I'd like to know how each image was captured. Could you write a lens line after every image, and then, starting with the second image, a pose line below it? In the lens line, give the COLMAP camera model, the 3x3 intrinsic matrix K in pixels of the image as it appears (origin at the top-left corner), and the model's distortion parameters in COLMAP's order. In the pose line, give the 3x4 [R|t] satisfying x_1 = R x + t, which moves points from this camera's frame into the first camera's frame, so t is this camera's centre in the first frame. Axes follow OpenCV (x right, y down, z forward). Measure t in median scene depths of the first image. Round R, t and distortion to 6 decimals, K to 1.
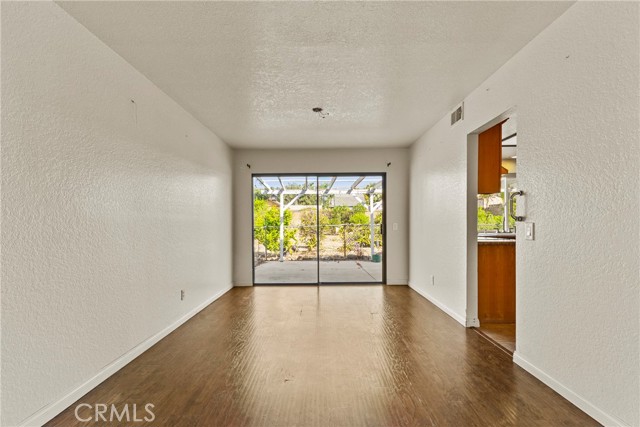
lens RADIAL K [[284.2, 0, 322.7], [0, 284.2, 225.3], [0, 0, 1]] dist [0.018529, -0.000930]
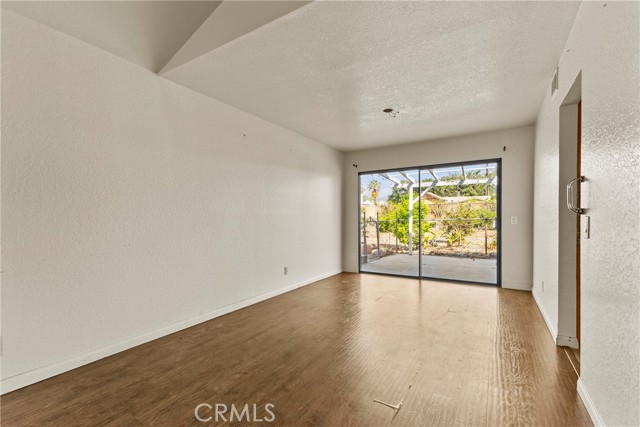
lens RADIAL K [[284.2, 0, 326.1], [0, 284.2, 219.5], [0, 0, 1]] dist [0.018529, -0.000930]
pose [[0.856901, 0.005173, -0.515455, 0.215392], [-0.003461, 0.999985, 0.004282, -0.000711], [0.515469, -0.001885, 0.856906, -0.022329]]
